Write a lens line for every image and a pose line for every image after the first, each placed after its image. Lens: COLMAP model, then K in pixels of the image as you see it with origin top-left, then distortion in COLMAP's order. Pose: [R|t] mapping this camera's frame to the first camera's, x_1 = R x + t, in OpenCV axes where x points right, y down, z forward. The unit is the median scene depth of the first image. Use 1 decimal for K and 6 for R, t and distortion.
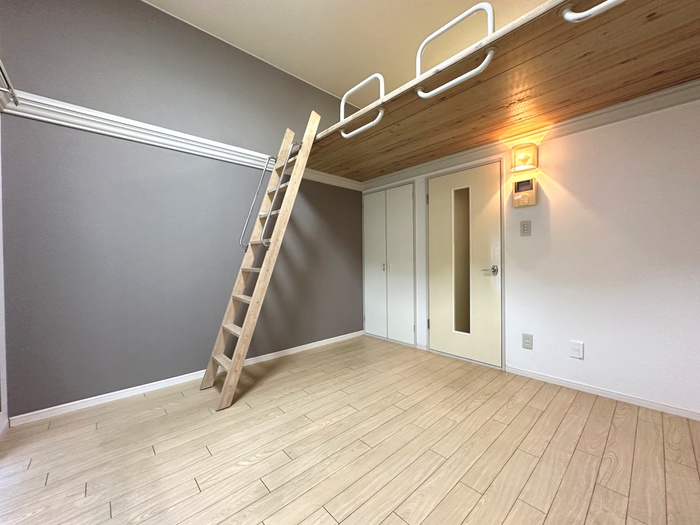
lens RADIAL K [[280.7, 0, 350.2], [0, 280.7, 261.5], [0, 0, 1]] dist [-0.001861, 0.000368]
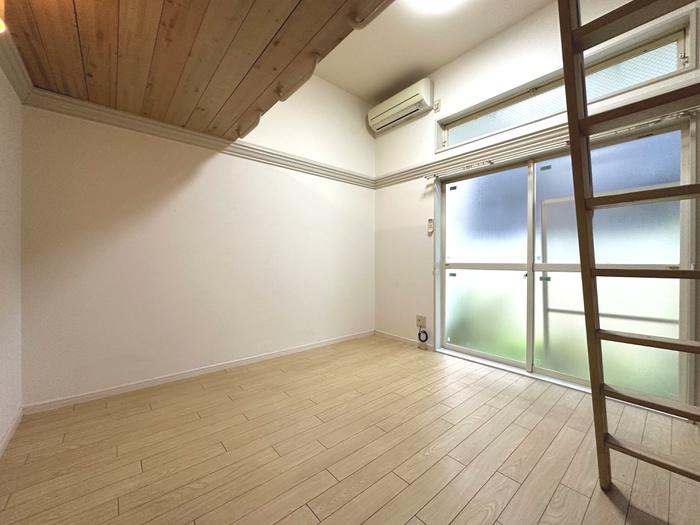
lens RADIAL K [[280.7, 0, 350.4], [0, 280.7, 261.7], [0, 0, 1]] dist [-0.001861, 0.000368]
pose [[-0.999443, 0.008558, 0.032262, 0.106526], [0.008618, 0.999961, 0.001722, 0.010772], [-0.032247, 0.002000, -0.999478, 1.702520]]
